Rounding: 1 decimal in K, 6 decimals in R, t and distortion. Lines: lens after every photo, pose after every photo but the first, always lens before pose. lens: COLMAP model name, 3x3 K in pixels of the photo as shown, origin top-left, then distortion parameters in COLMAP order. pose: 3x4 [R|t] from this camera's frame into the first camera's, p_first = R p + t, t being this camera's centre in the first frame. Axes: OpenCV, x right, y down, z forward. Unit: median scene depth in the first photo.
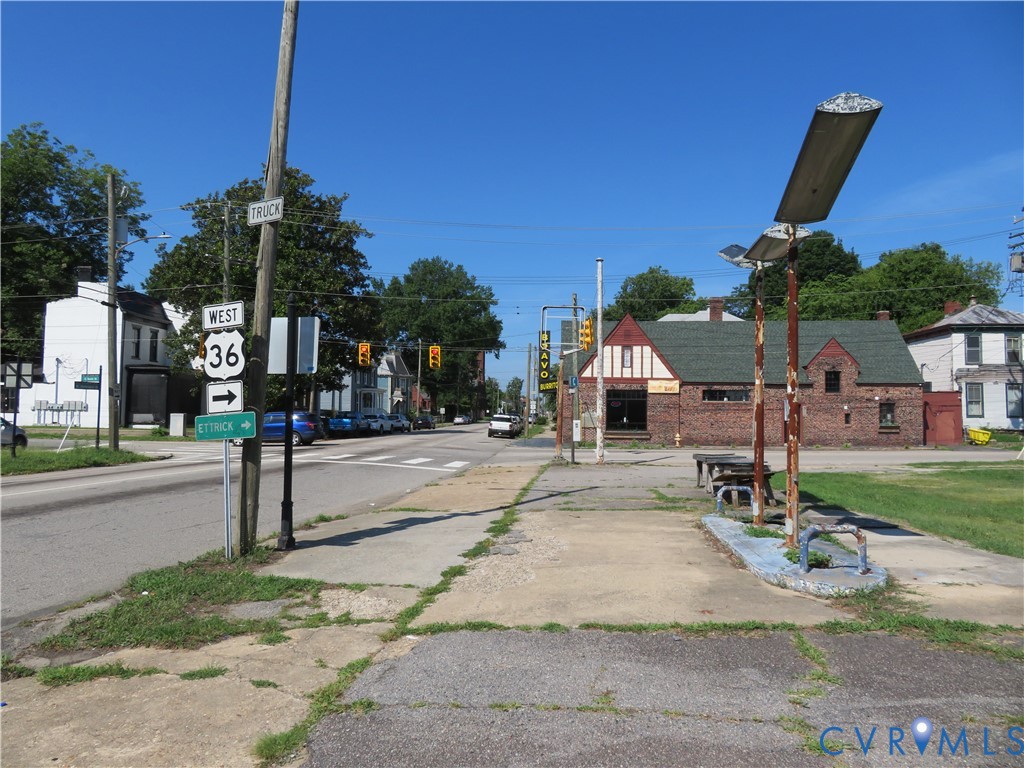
lens RADIAL K [[736.6, 0, 512.0], [0, 736.6, 384.0], [0, 0, 1]] dist [-0.005164, 0.002476]
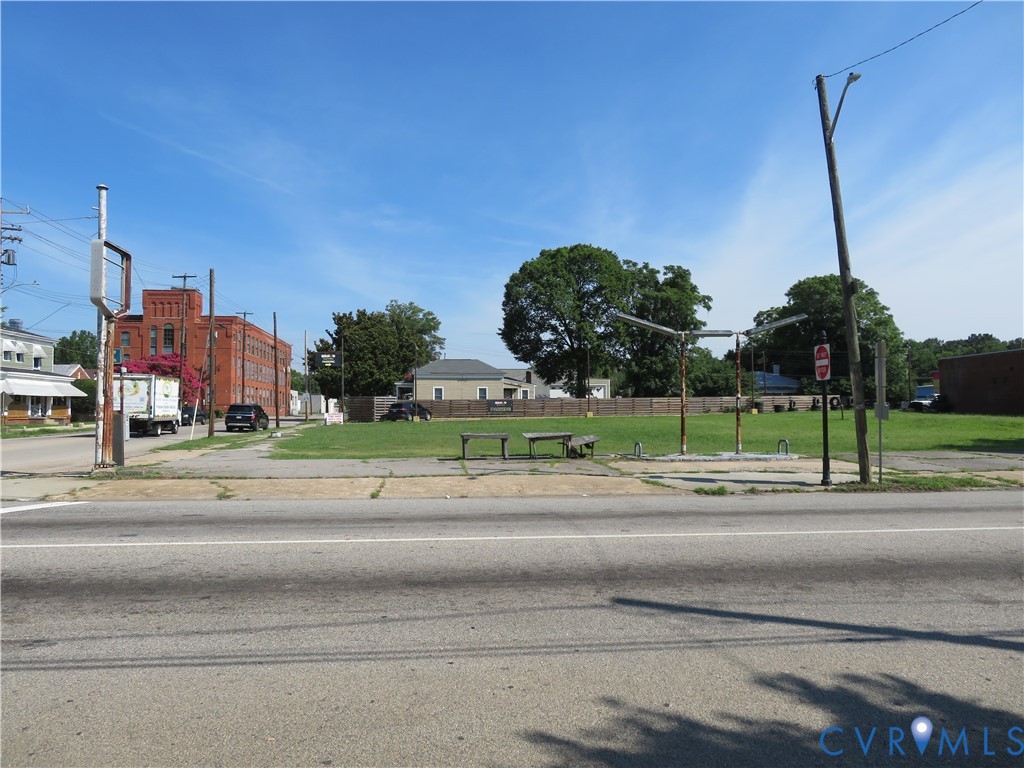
lens RADIAL K [[730.6, 0, 505.1], [0, 730.6, 386.1], [0, 0, 1]] dist [-0.000374, 0.002401]
pose [[-0.201542, 0.029982, 0.979021, -0.398351], [-0.048264, 0.998013, -0.040499, 0.021856], [-0.978290, -0.055414, -0.199695, 0.451761]]
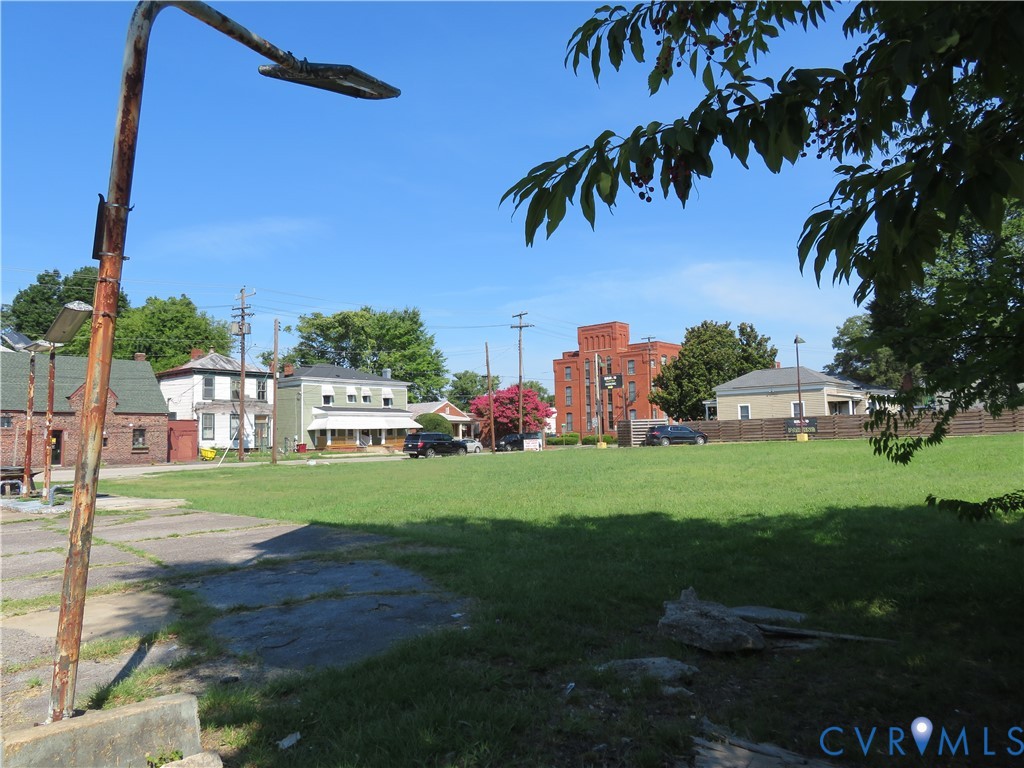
lens RADIAL K [[736.6, 0, 512.0], [0, 736.6, 384.0], [0, 0, 1]] dist [-0.005164, 0.002476]
pose [[0.608935, 0.045489, 0.791915, -0.087212], [-0.017982, 0.998889, -0.043550, -0.006853], [-0.793016, 0.012279, 0.609077, -0.240692]]
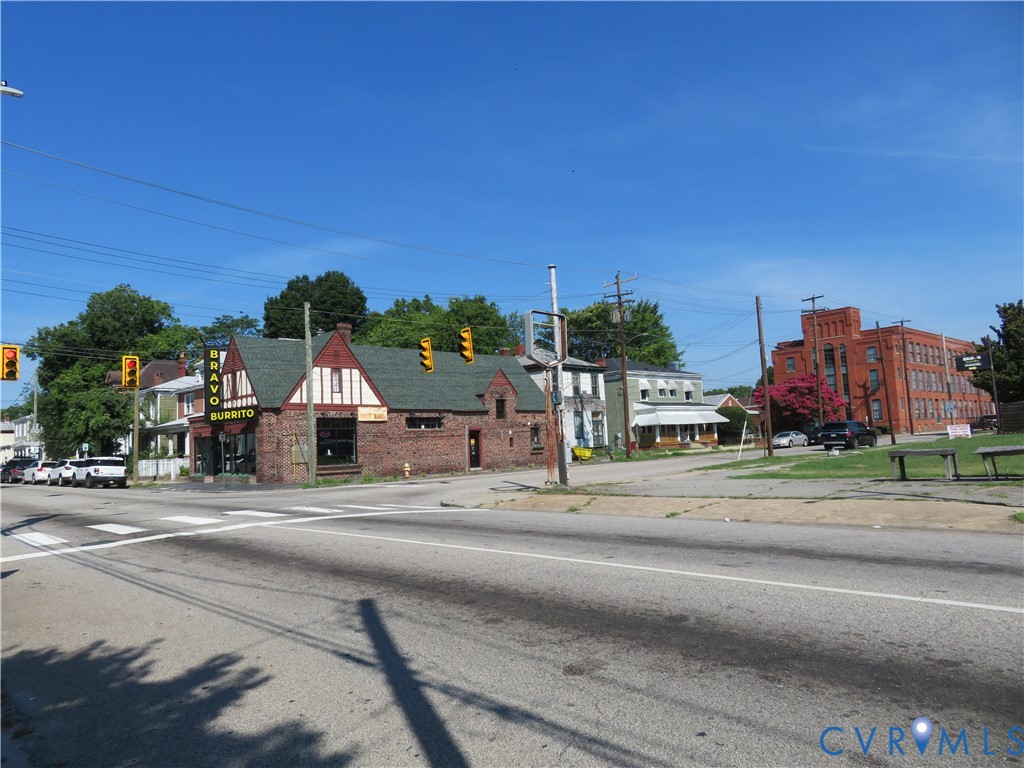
lens RADIAL K [[736.6, 0, 512.0], [0, 736.6, 384.0], [0, 0, 1]] dist [-0.005164, 0.002476]
pose [[0.657933, 0.027890, 0.752560, -0.369864], [0.016014, 0.998570, -0.051007, 0.015738], [-0.752906, 0.045611, 0.656546, 0.262806]]
